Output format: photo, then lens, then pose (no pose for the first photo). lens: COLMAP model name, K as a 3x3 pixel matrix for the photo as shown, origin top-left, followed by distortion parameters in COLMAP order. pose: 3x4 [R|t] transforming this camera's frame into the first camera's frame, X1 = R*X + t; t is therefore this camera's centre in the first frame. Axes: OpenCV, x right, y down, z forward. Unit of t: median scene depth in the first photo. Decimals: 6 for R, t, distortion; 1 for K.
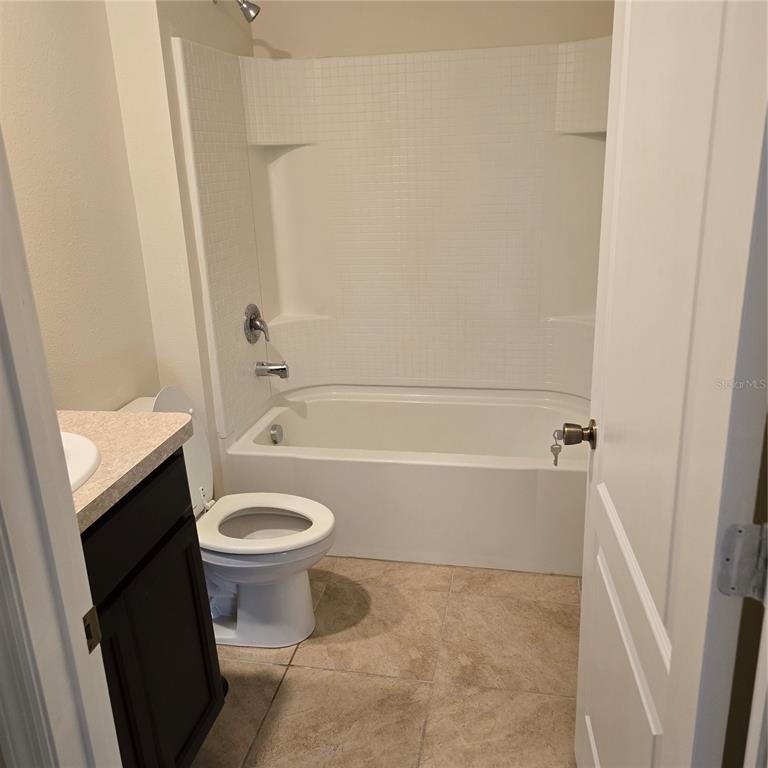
lens RADIAL K [[724.9, 0, 385.0], [0, 724.9, 378.4], [0, 0, 1]] dist [0.092983, -0.126293]
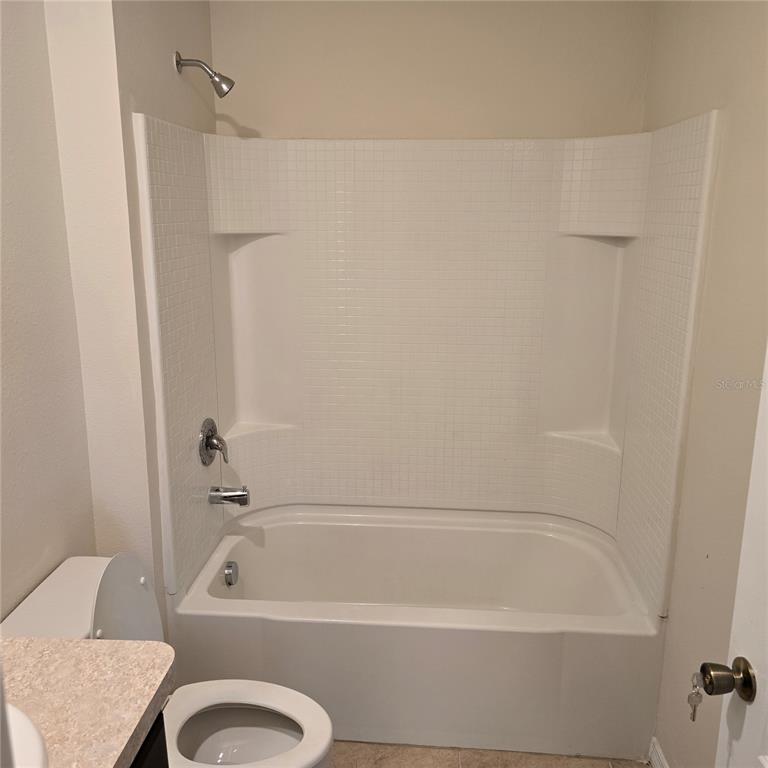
lens RADIAL K [[722.2, 0, 383.7], [0, 722.2, 366.9], [0, 0, 1]] dist [0.070106, -0.072731]
pose [[0.991476, 0.011512, 0.129781, -0.102381], [-0.000496, 0.996415, -0.084598, -0.101127], [-0.130290, 0.083813, 0.987927, 0.166417]]
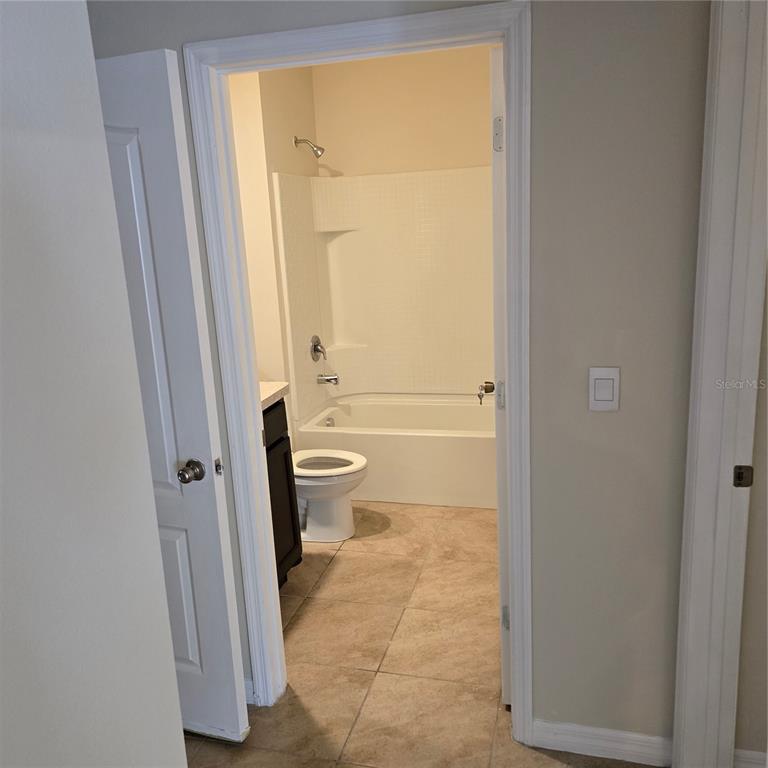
lens RADIAL K [[724.9, 0, 385.0], [0, 724.9, 378.4], [0, 0, 1]] dist [0.092983, -0.126293]
pose [[0.997871, -0.000514, -0.065221, 0.064325], [-0.004969, 0.996464, -0.083870, 0.124124], [0.065033, 0.084015, 0.994340, -0.523399]]
